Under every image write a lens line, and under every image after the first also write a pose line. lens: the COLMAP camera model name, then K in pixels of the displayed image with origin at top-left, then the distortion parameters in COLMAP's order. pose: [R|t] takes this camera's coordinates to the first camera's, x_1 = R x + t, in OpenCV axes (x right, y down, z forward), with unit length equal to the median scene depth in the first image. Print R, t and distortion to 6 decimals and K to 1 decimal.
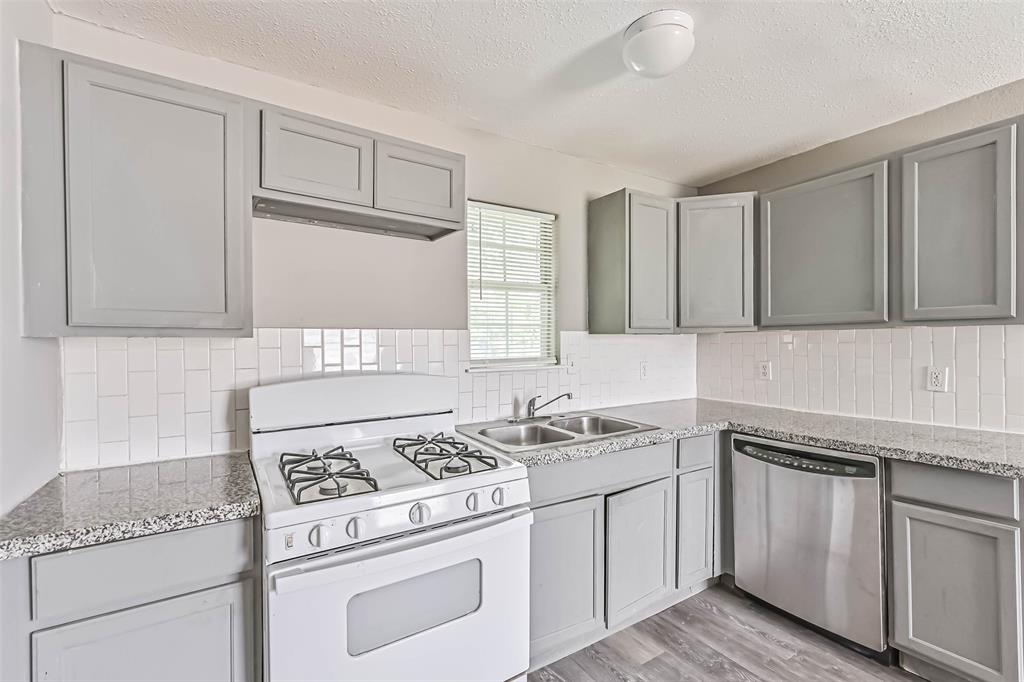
lens RADIAL K [[456.3, 0, 513.8], [0, 456.3, 348.9], [0, 0, 1]] dist [0.000155, -0.000107]
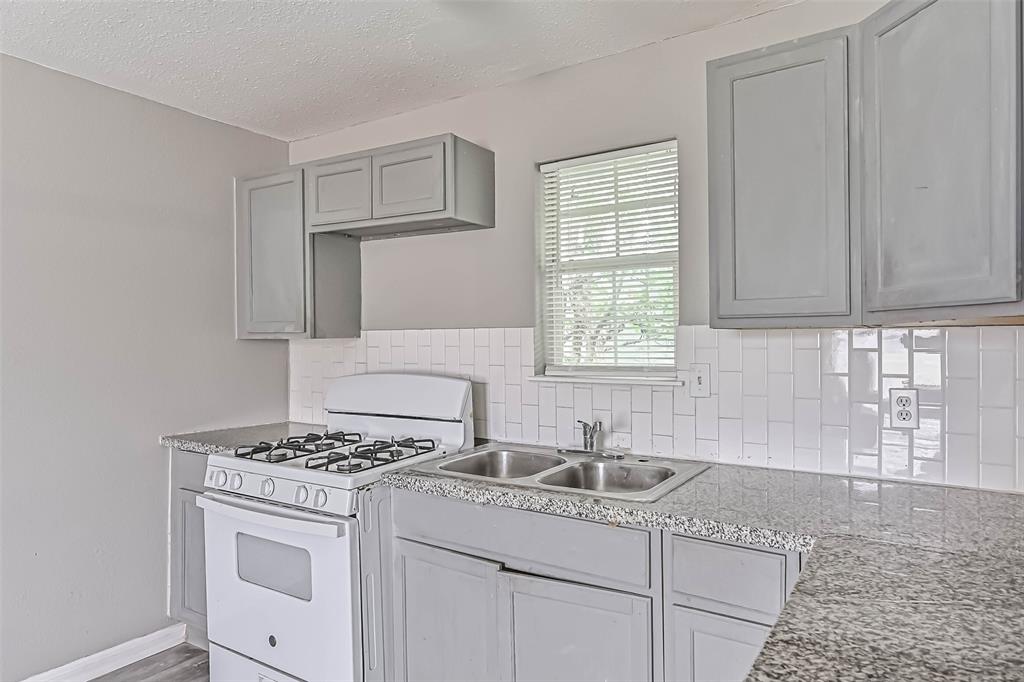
lens RADIAL K [[624.9, 0, 512.0], [0, 624.9, 341.0], [0, 0, 1]] dist [0.001879, -0.000156]
pose [[0.418833, 0.005452, -0.908047, 1.033451], [-0.013950, 0.999903, -0.000431, -0.020185], [0.907956, 0.012847, 0.418868, 0.595744]]
